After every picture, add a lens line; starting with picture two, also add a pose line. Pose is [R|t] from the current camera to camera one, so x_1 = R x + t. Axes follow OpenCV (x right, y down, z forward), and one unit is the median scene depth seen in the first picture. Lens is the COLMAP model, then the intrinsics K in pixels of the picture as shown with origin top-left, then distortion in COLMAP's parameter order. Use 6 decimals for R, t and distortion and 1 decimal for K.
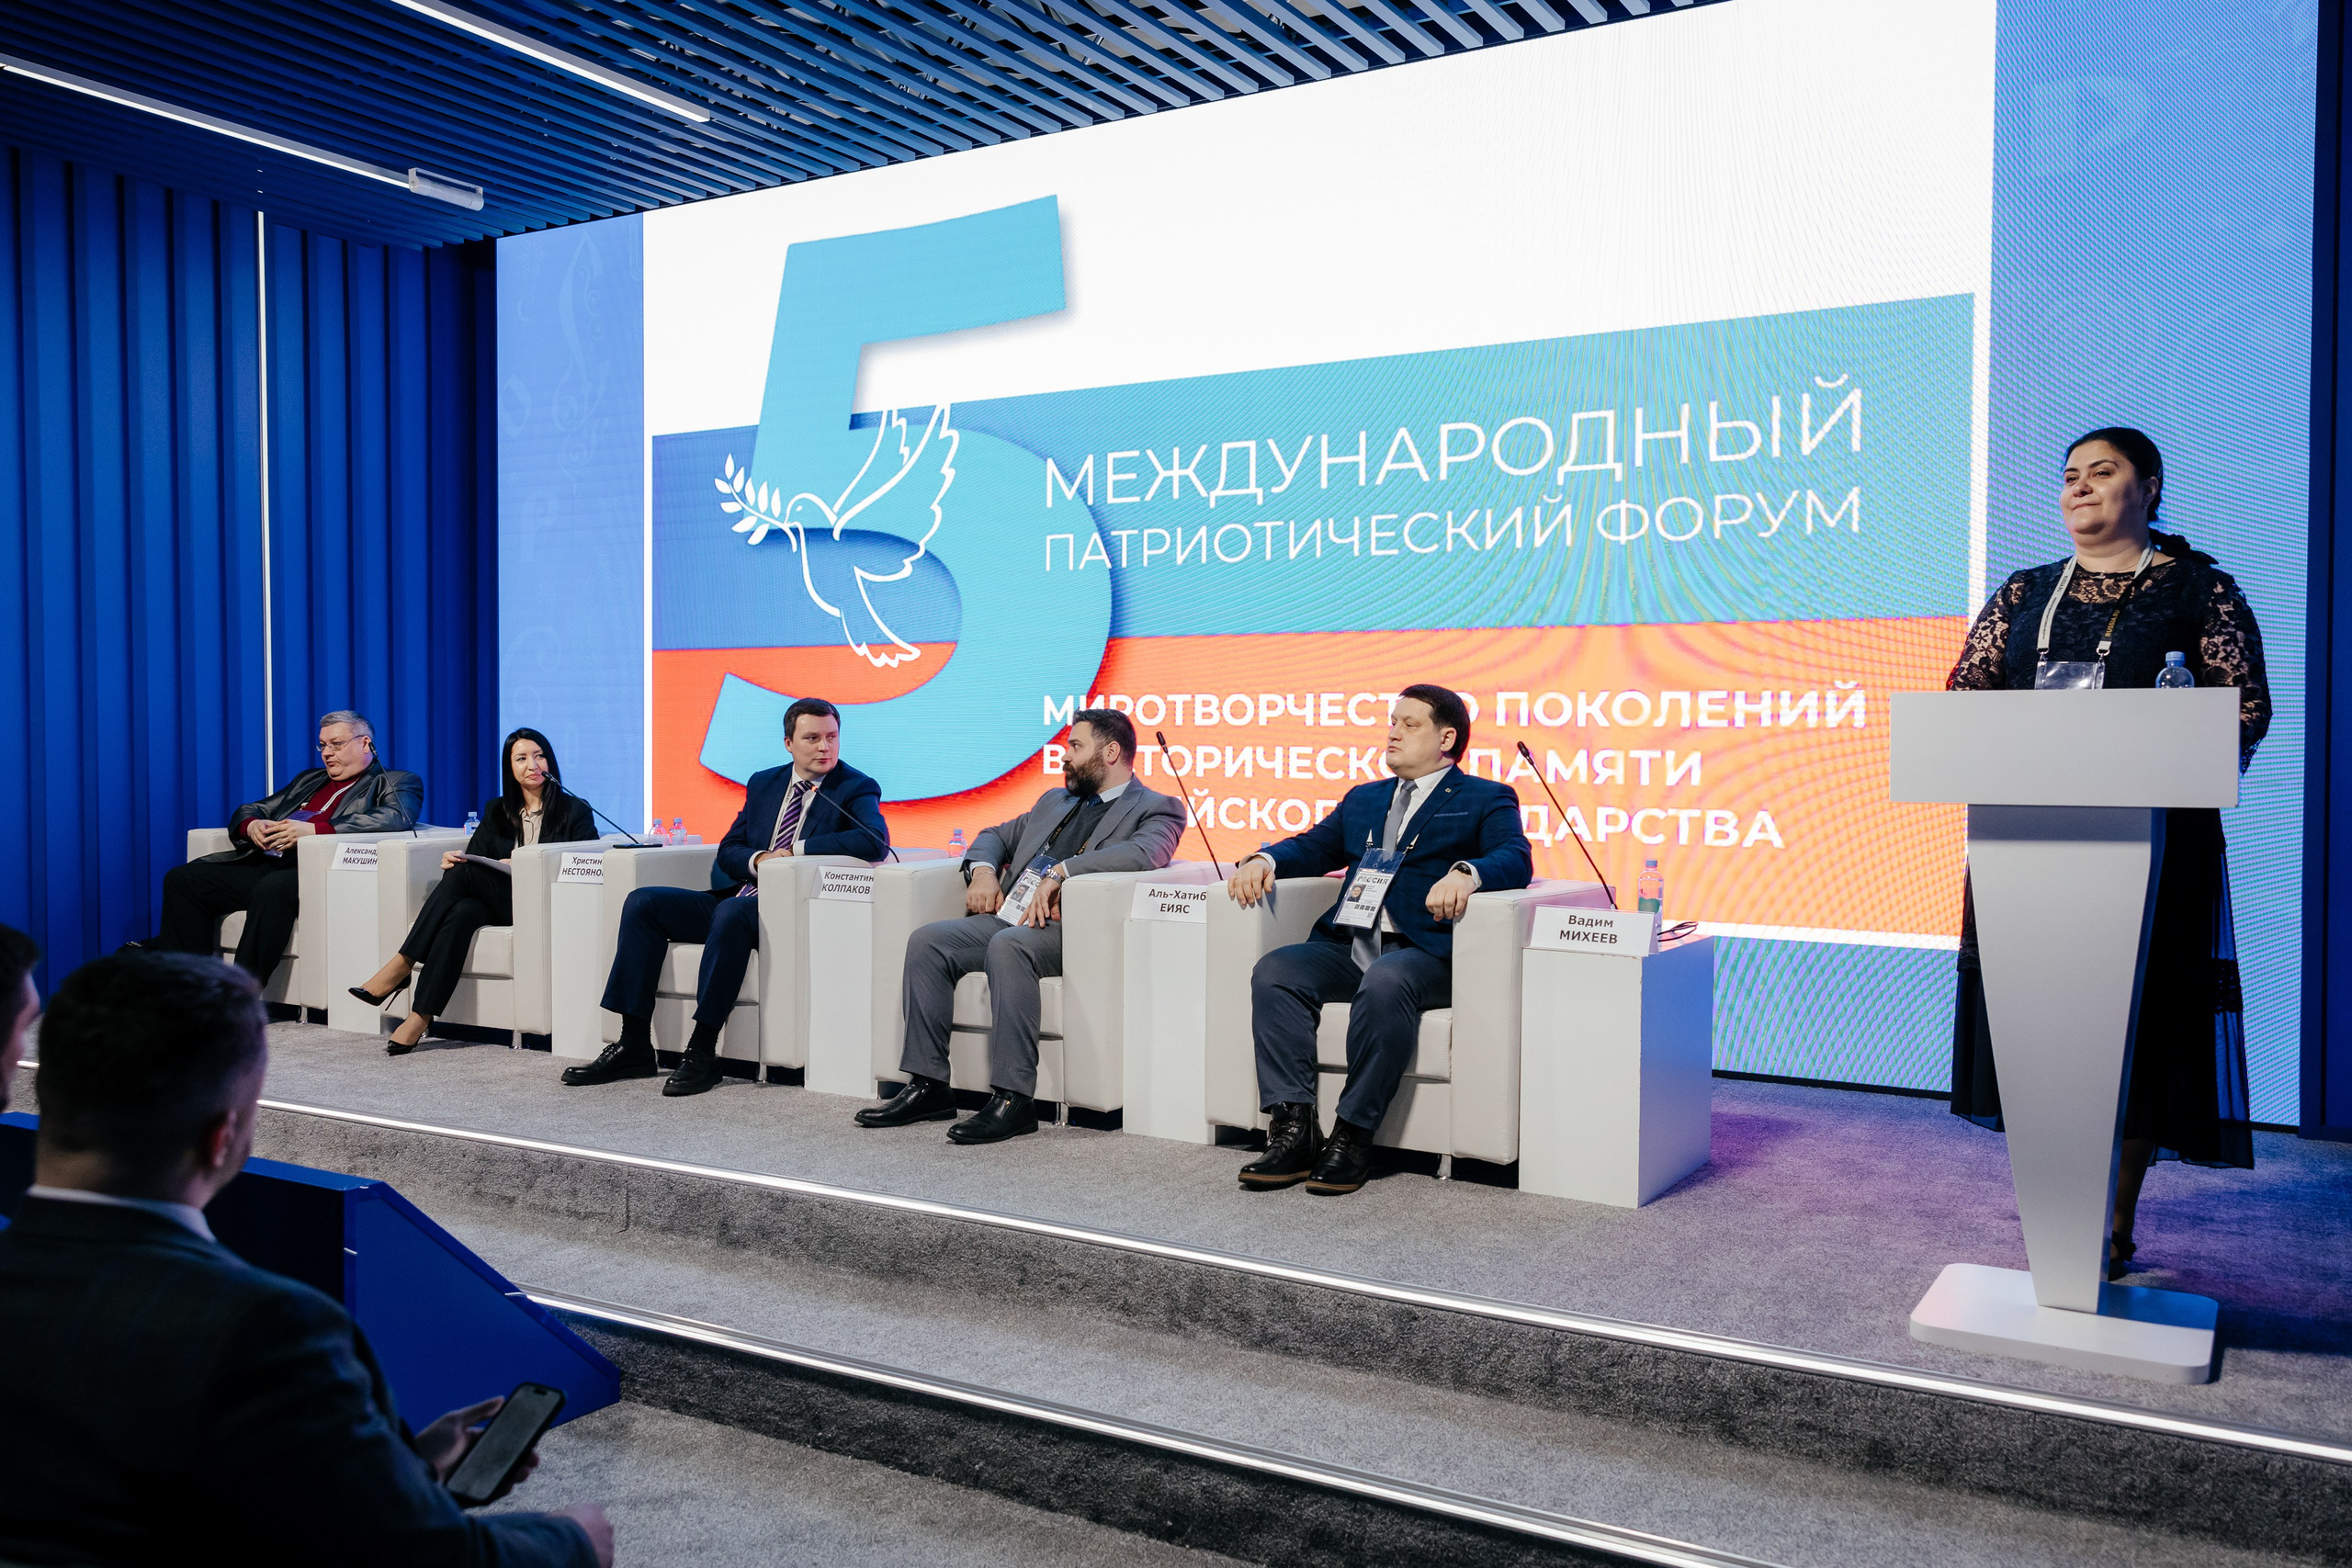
lens RADIAL K [[1884.5, 0, 1176.0], [0, 1884.5, 784.0], [0, 0, 1]] dist [0.031586, 0.003199]
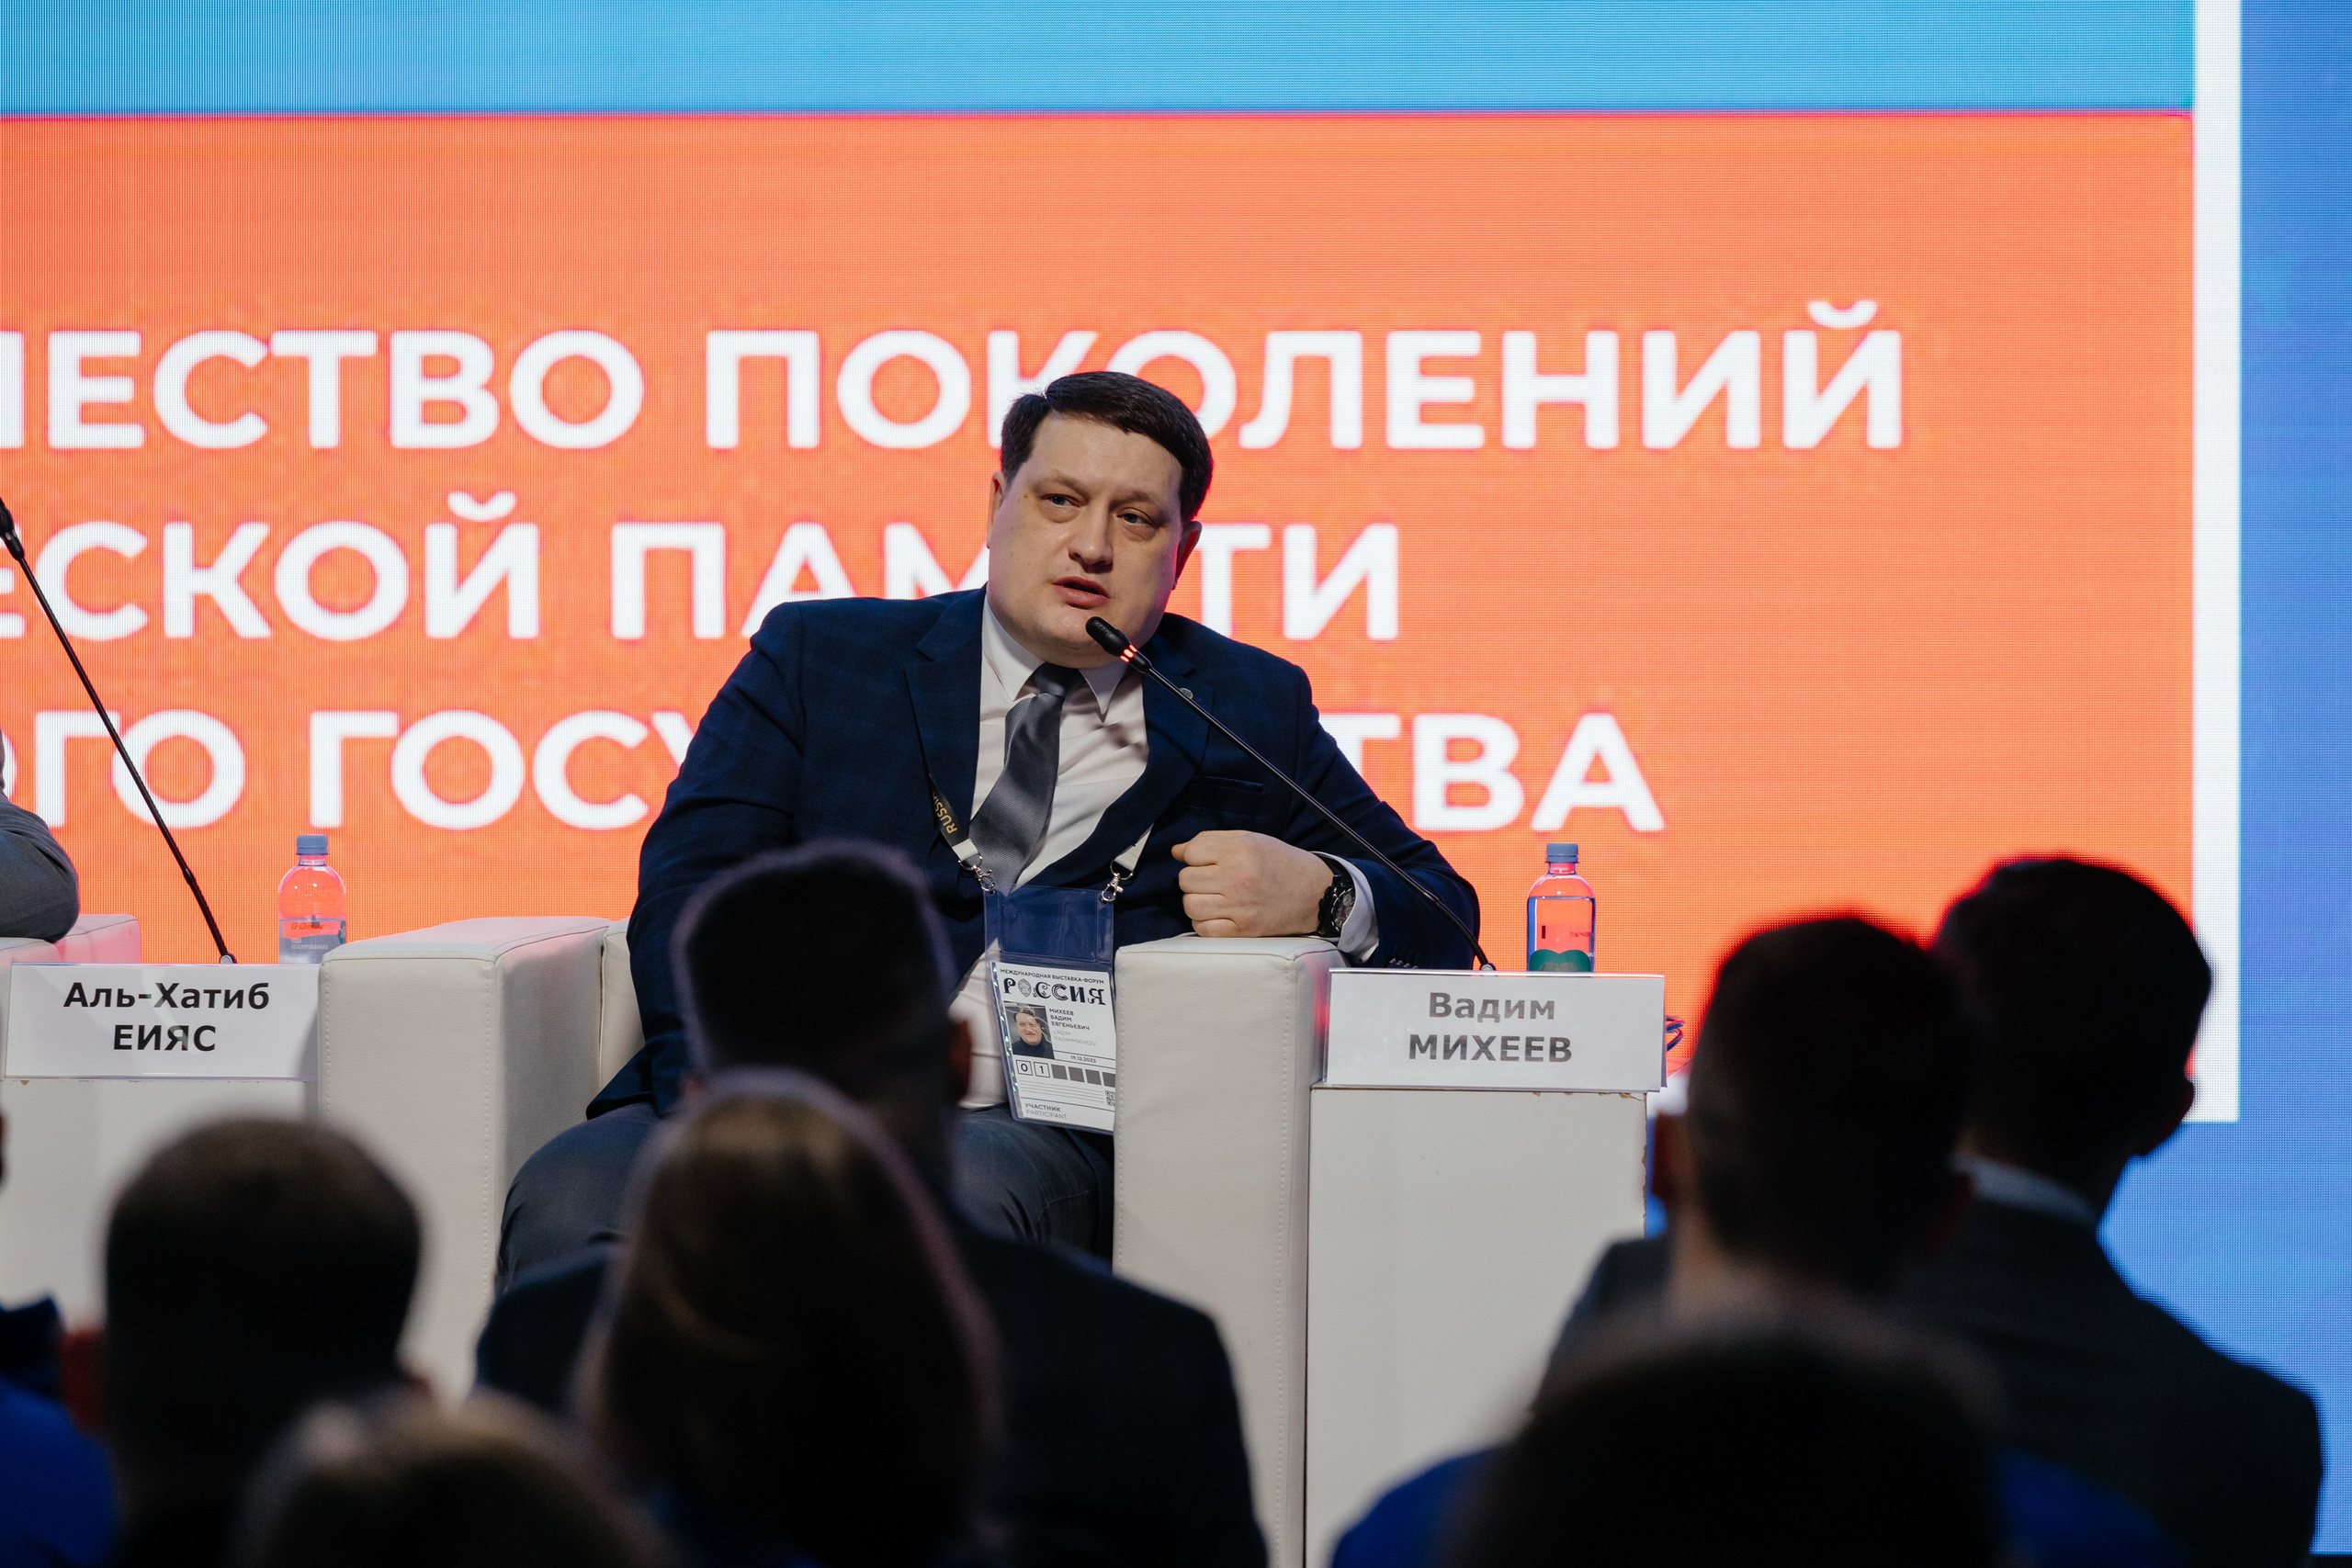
lens RADIAL K [[13931.9, 0, 1176.0], [0, 13931.9, 784.0], [0, 0, 1]] dist [0.677114, -14.486258]
pose [[0.900769, -0.020522, 0.433814, -0.739263], [0.018065, 0.999789, 0.009786, 0.001800], [-0.433924, -0.000979, 0.900949, -1.032525]]
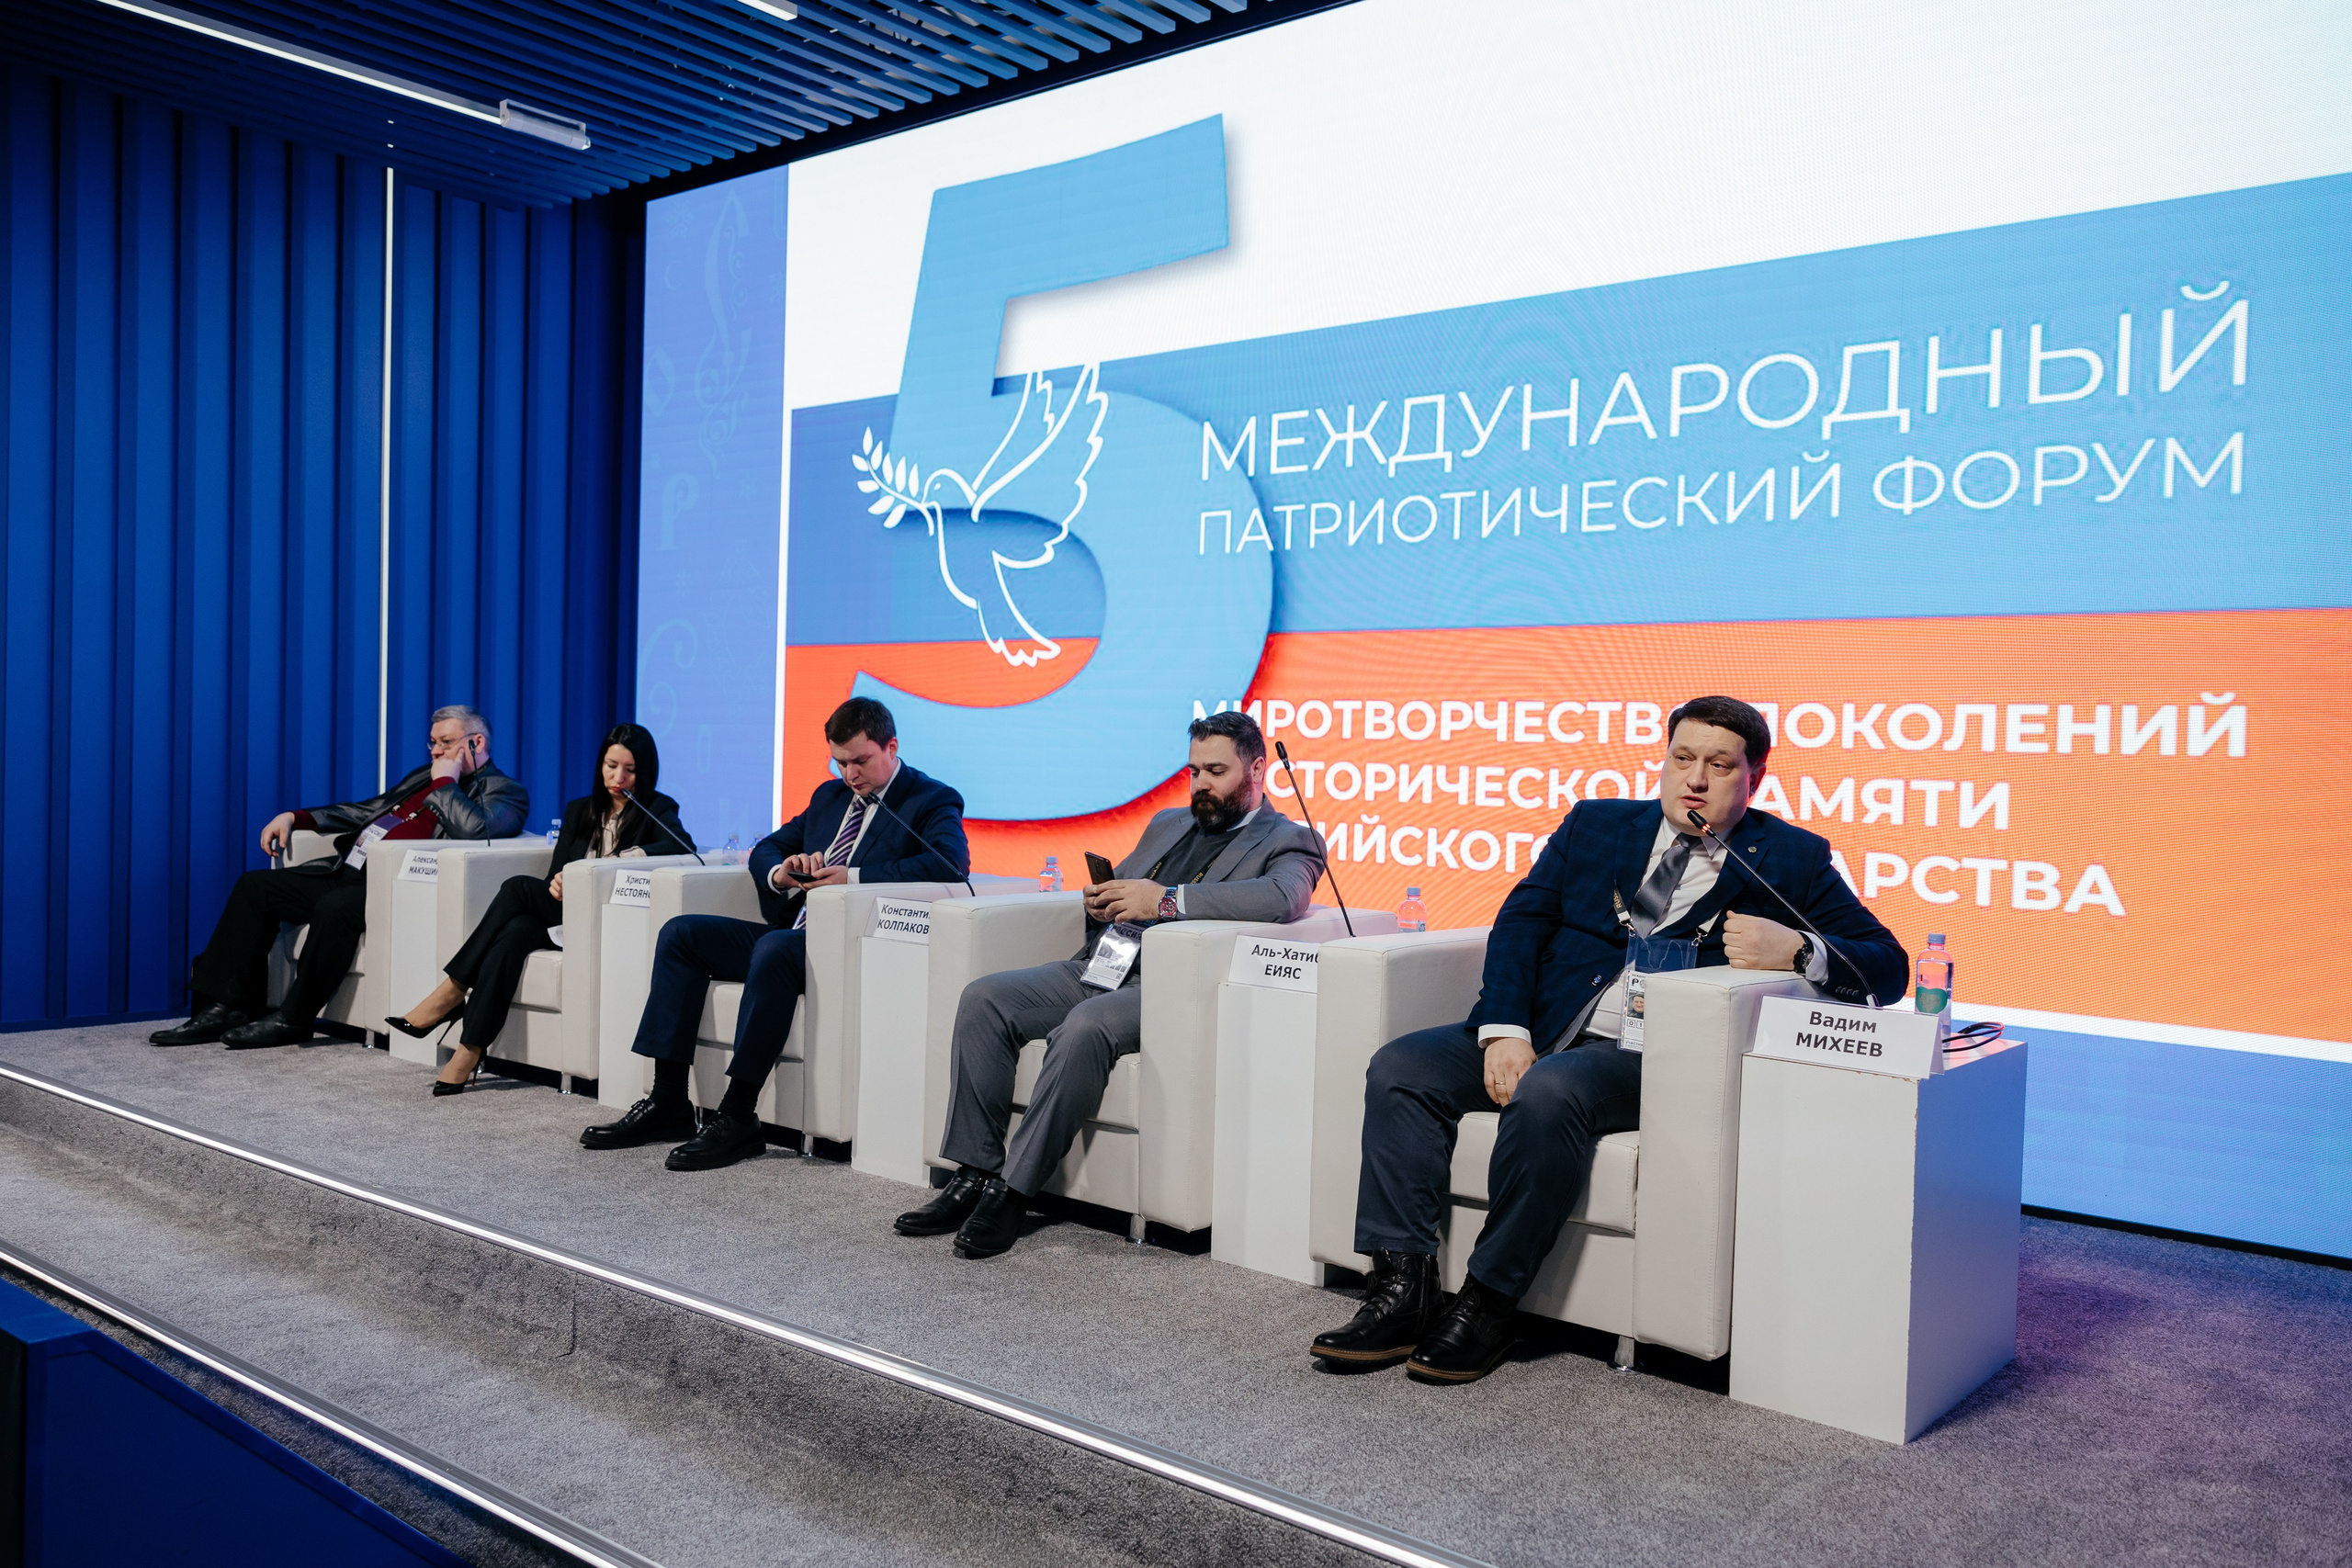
lens RADIAL K [[1844.3, 0, 1176.0], [0, 1844.3, 784.0], [0, 0, 1]] dist [0.013904, 0.005751]
pose [[0.988890, 0.023789, -0.146734, 0.054220], [-0.025264, 0.999647, -0.008198, -0.002626], [0.146487, 0.011814, 0.989142, 0.209768]]
